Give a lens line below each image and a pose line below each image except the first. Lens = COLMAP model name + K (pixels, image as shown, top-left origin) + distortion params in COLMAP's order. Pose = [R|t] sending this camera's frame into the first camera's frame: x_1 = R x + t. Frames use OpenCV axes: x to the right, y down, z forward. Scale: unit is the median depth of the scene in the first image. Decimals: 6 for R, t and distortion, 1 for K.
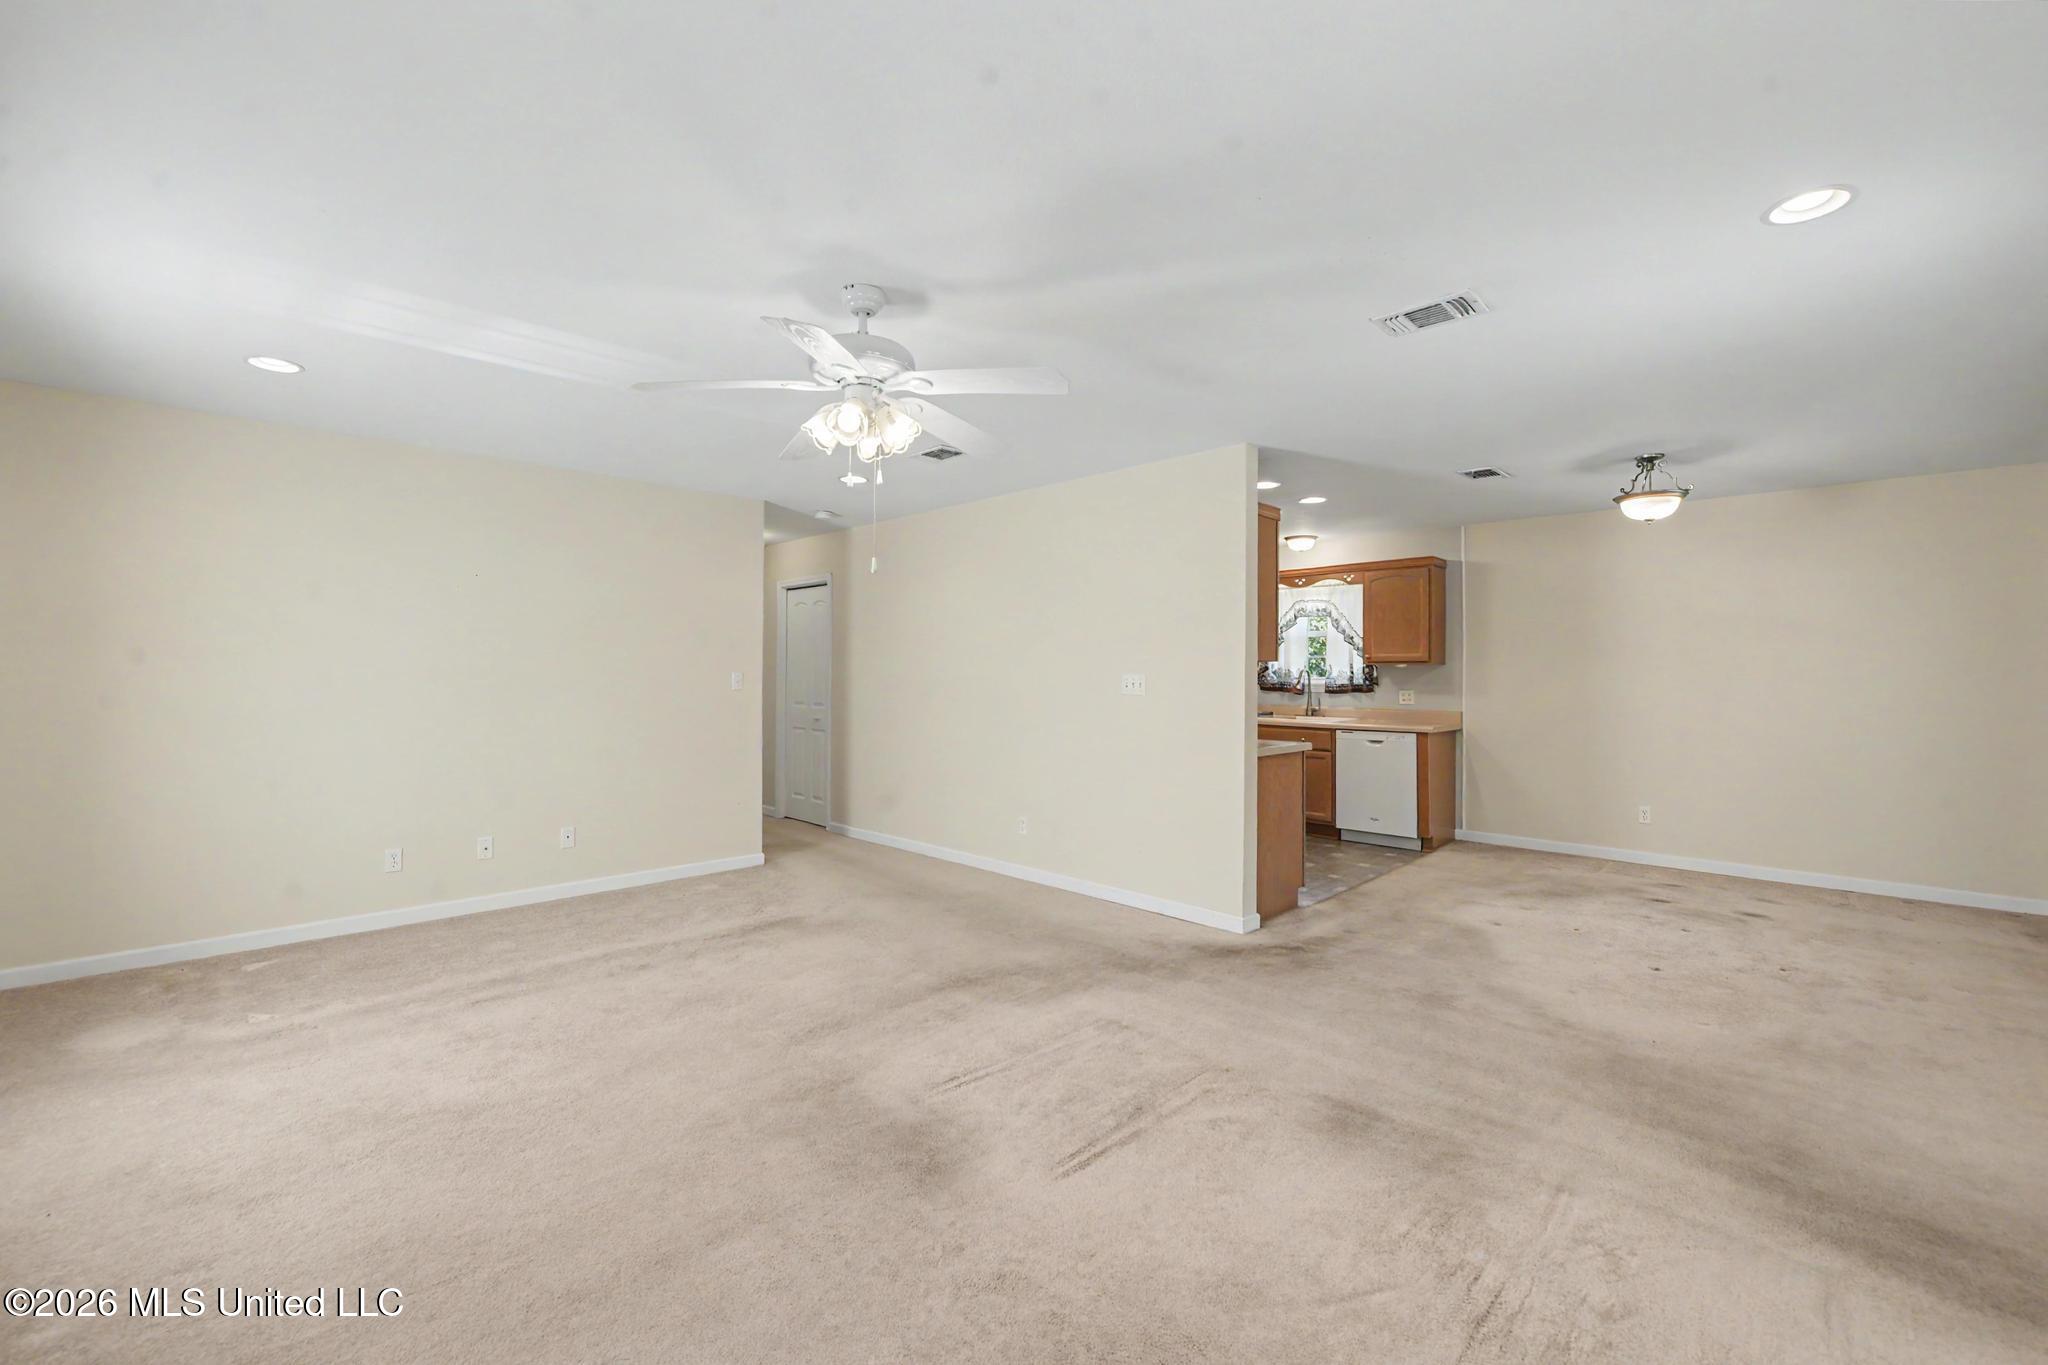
lens RADIAL K [[833.4, 0, 1023.9], [0, 833.4, 656.3], [0, 0, 1]] dist [-0.014985, -0.000238]
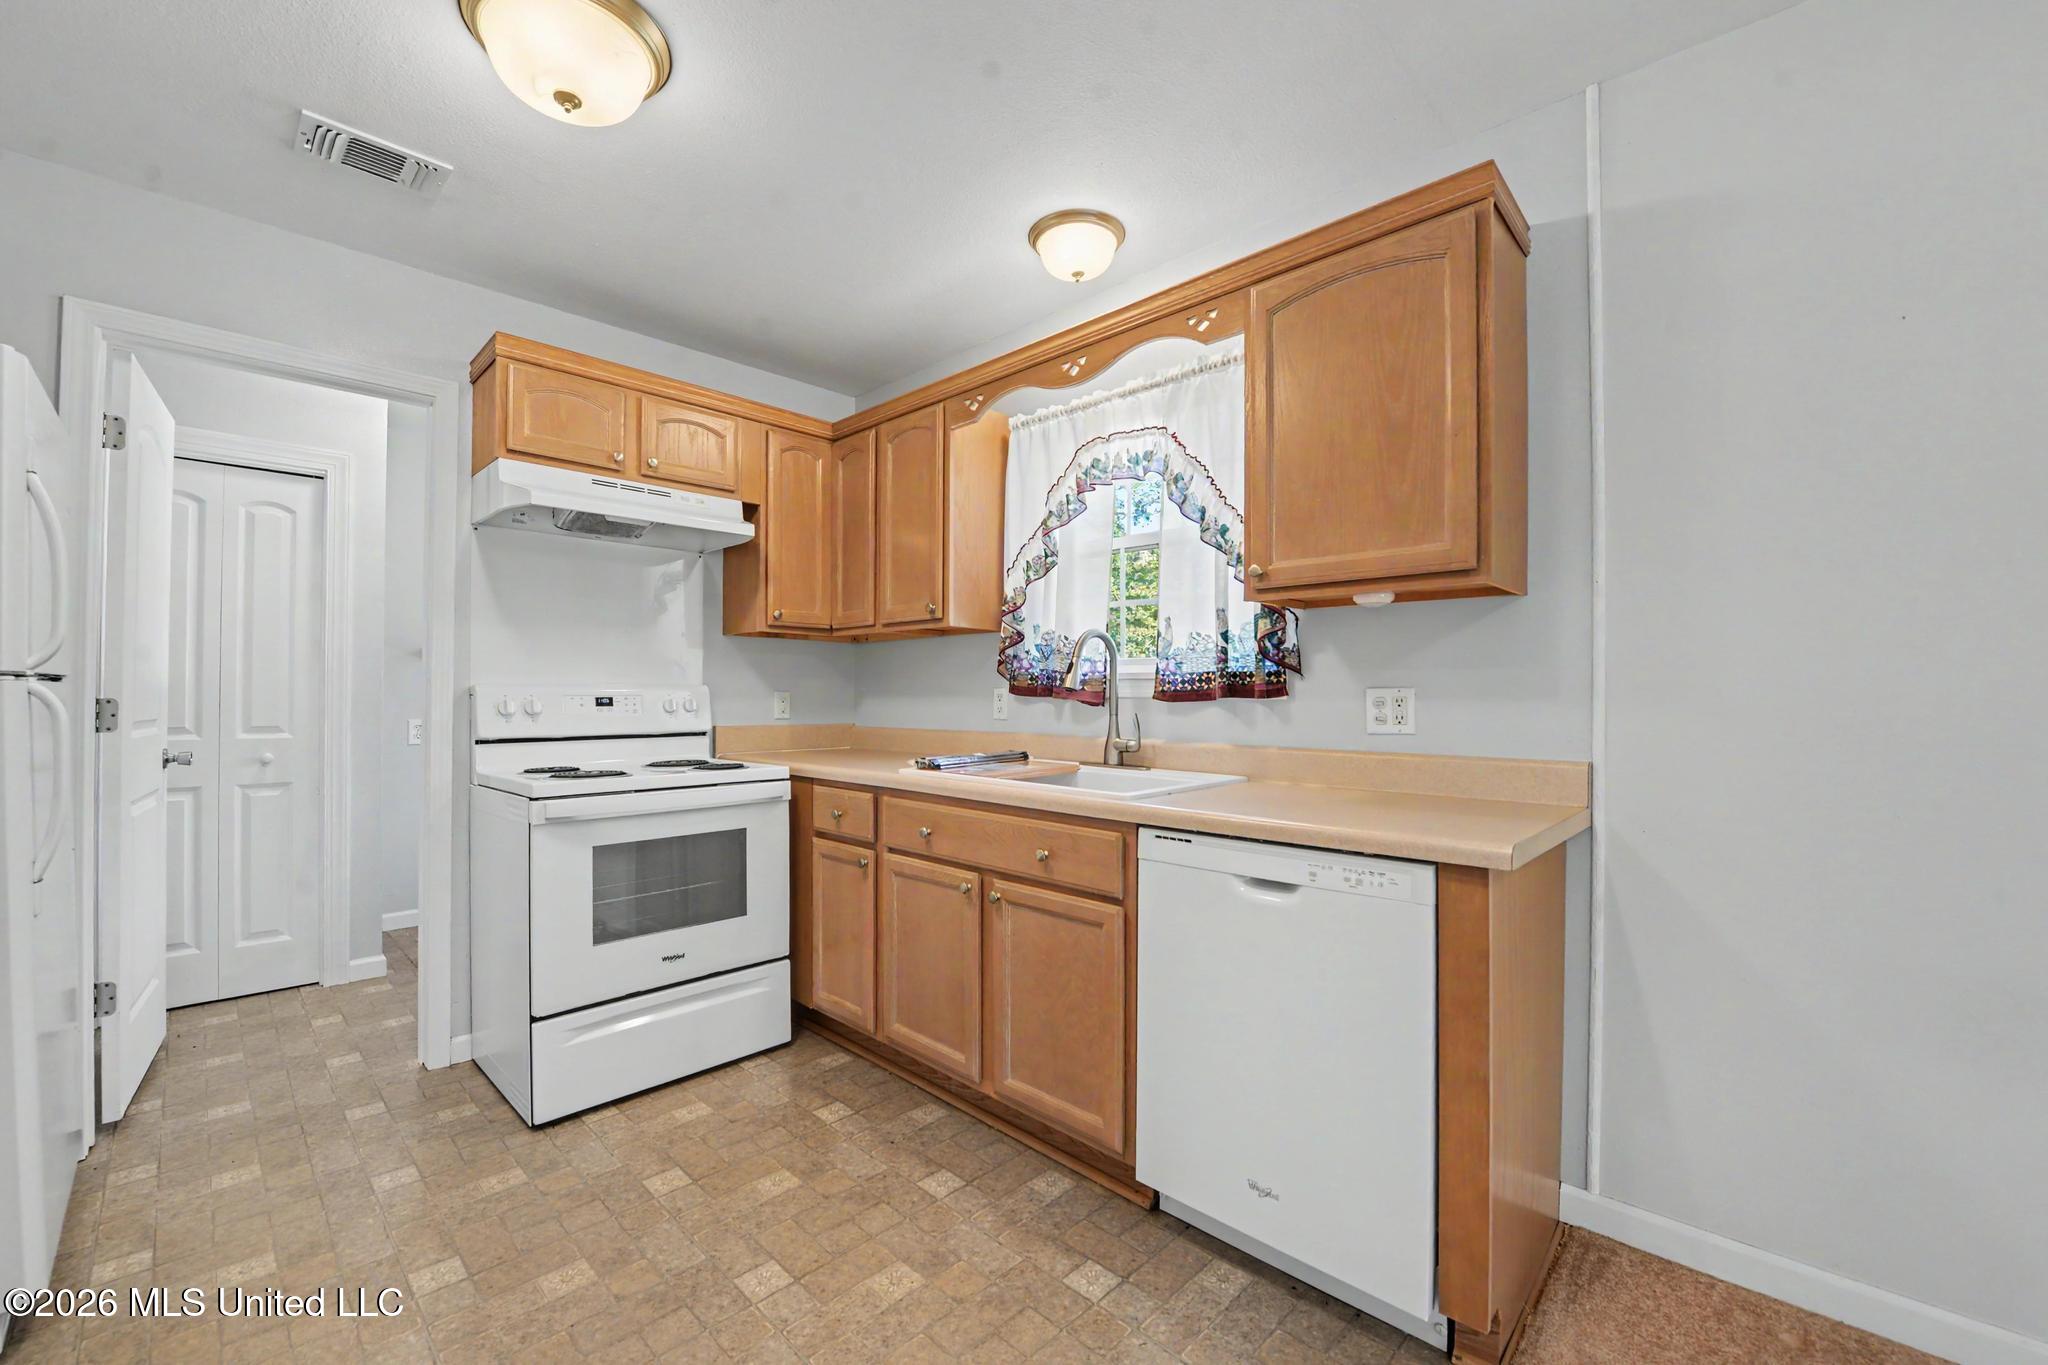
lens RADIAL K [[829.9, 0, 1018.0], [0, 829.9, 690.2], [0, 0, 1]] dist [-0.012472, -0.000120]
pose [[0.999901, -0.004017, 0.013454, 0.311316], [0.003781, 0.999840, 0.017505, 0.035054], [-0.013522, -0.017453, 0.999756, 0.679258]]
